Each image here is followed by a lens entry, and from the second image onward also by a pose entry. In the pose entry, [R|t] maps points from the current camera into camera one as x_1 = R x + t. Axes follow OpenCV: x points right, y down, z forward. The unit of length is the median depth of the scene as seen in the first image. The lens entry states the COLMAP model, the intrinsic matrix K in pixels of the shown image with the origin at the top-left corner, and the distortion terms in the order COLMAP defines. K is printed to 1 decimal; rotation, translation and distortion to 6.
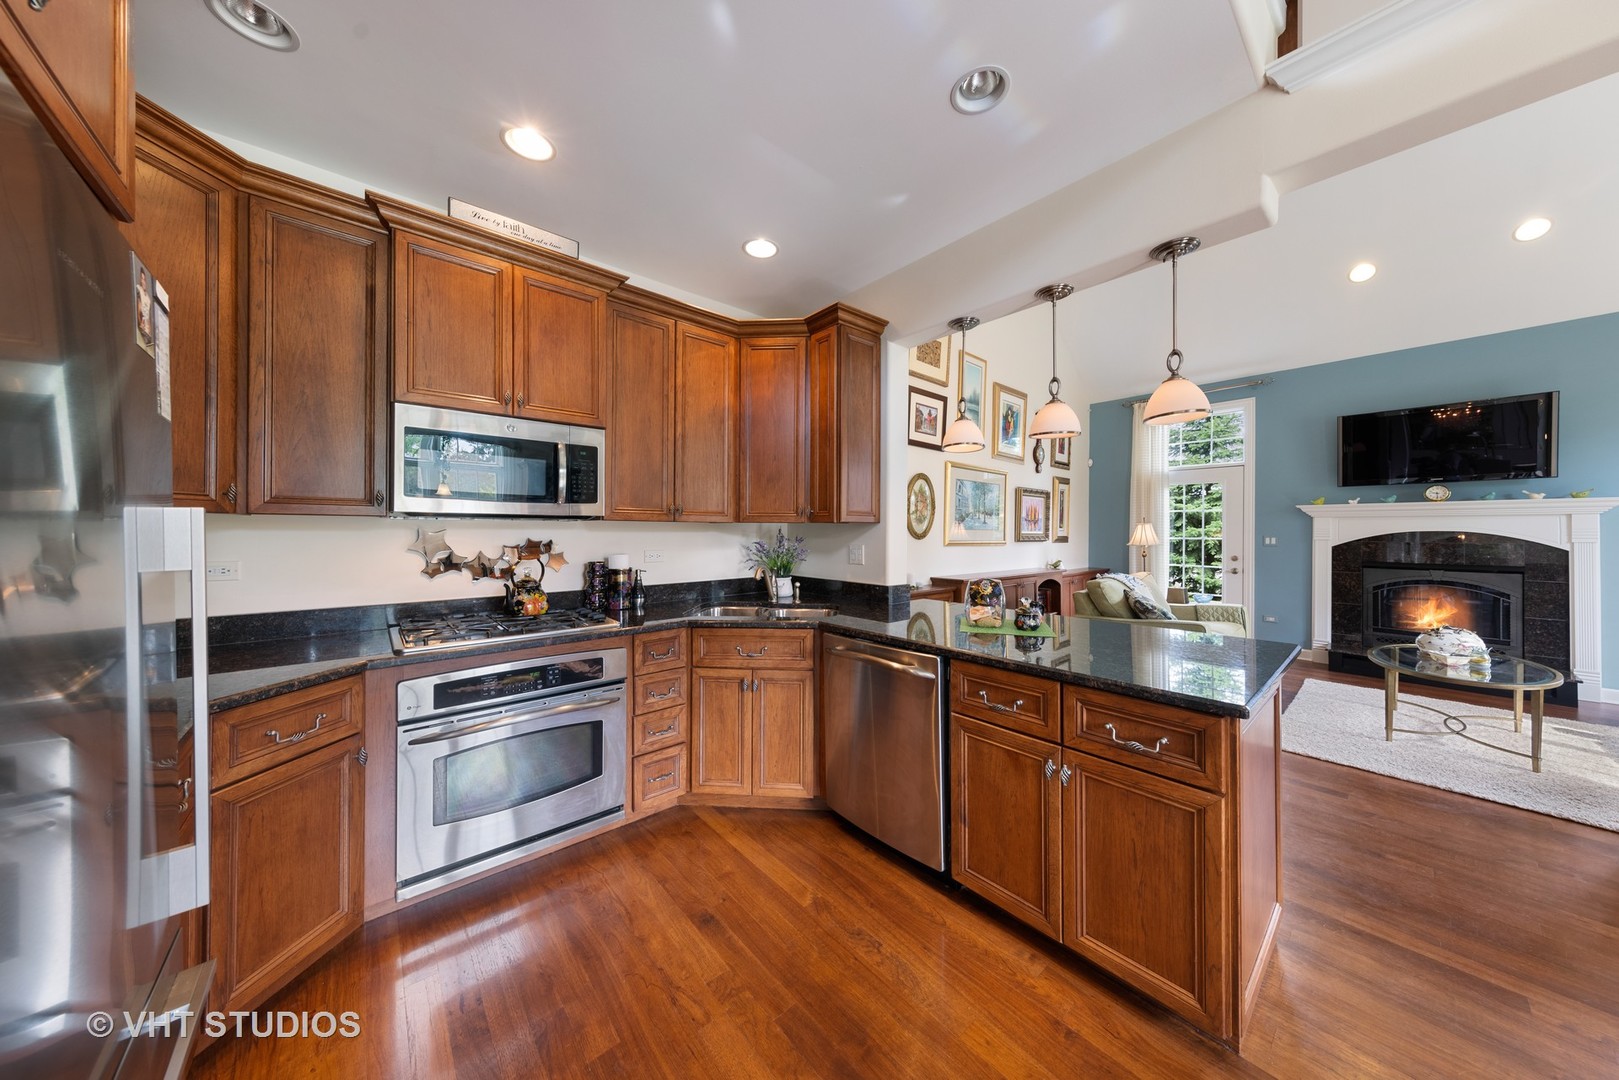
lens RADIAL K [[510.7, 0, 810.9], [0, 510.7, 534.5], [0, 0, 1]] dist [0.002263, -0.000243]
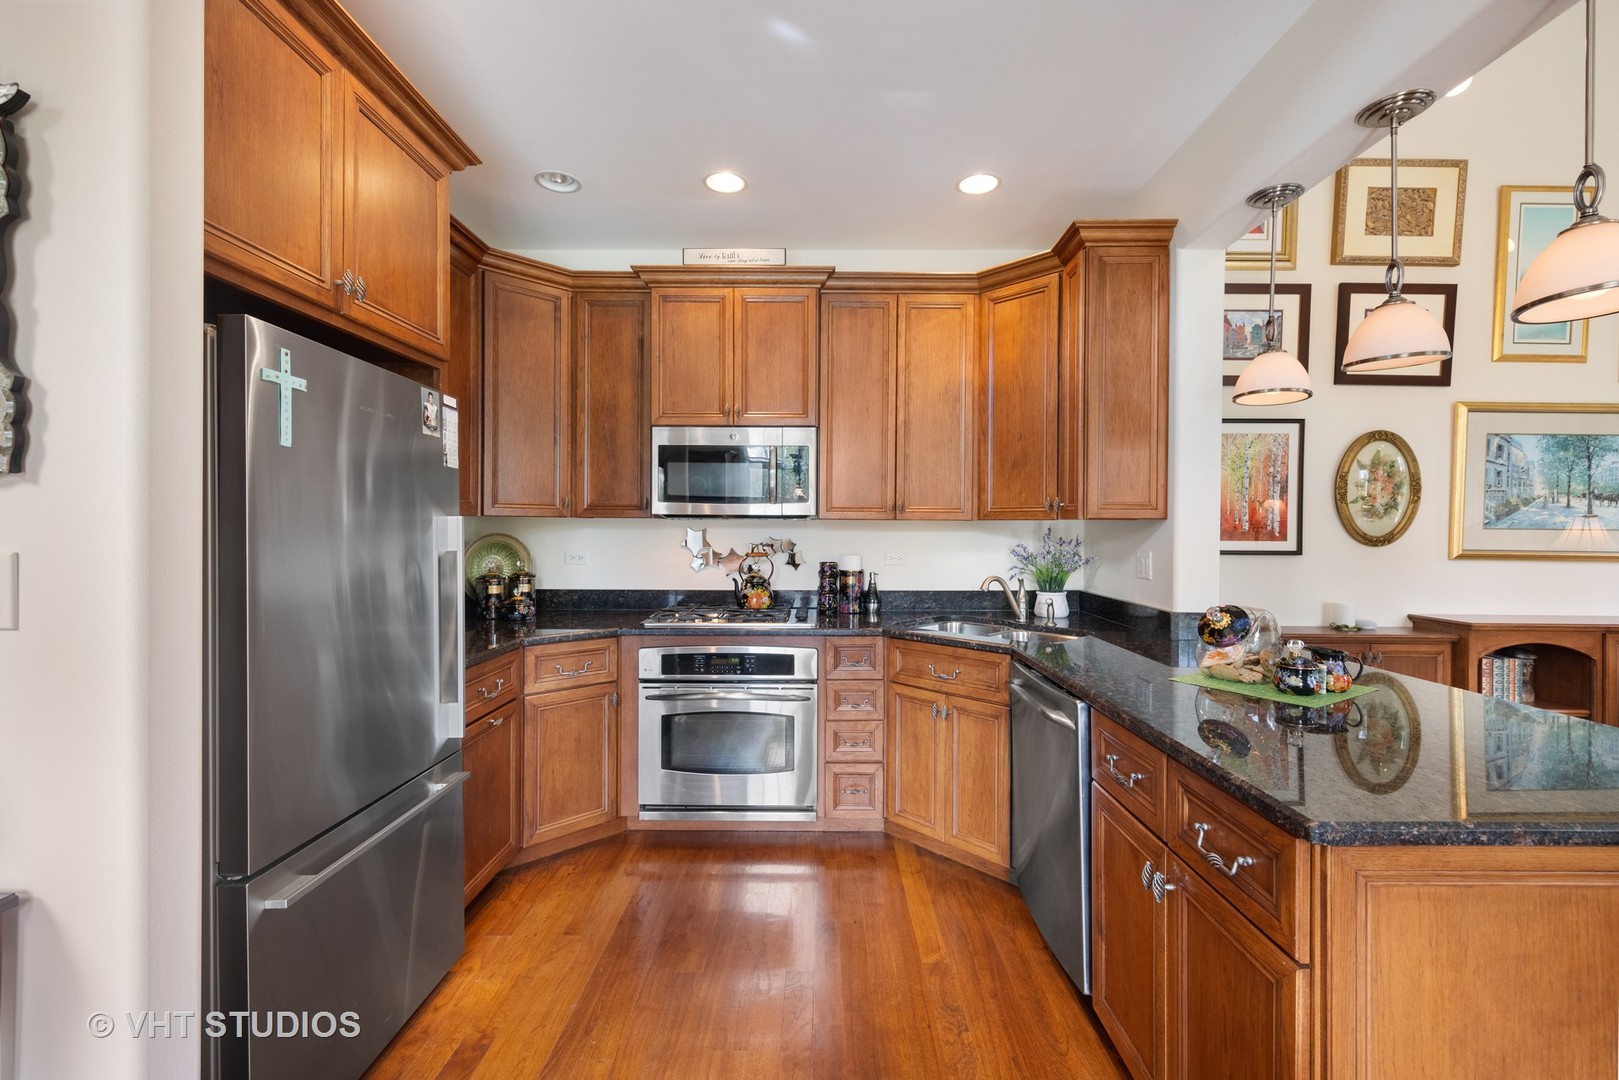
lens RADIAL K [[686.6, 0, 811.9], [0, 686.6, 541.1], [0, 0, 1]] dist [0.001368, 0.000288]
pose [[0.749093, 0.011626, -0.662362, 0.445519], [-0.007151, 0.999930, 0.009463, 0.001654], [0.662426, -0.002352, 0.749124, 0.002578]]
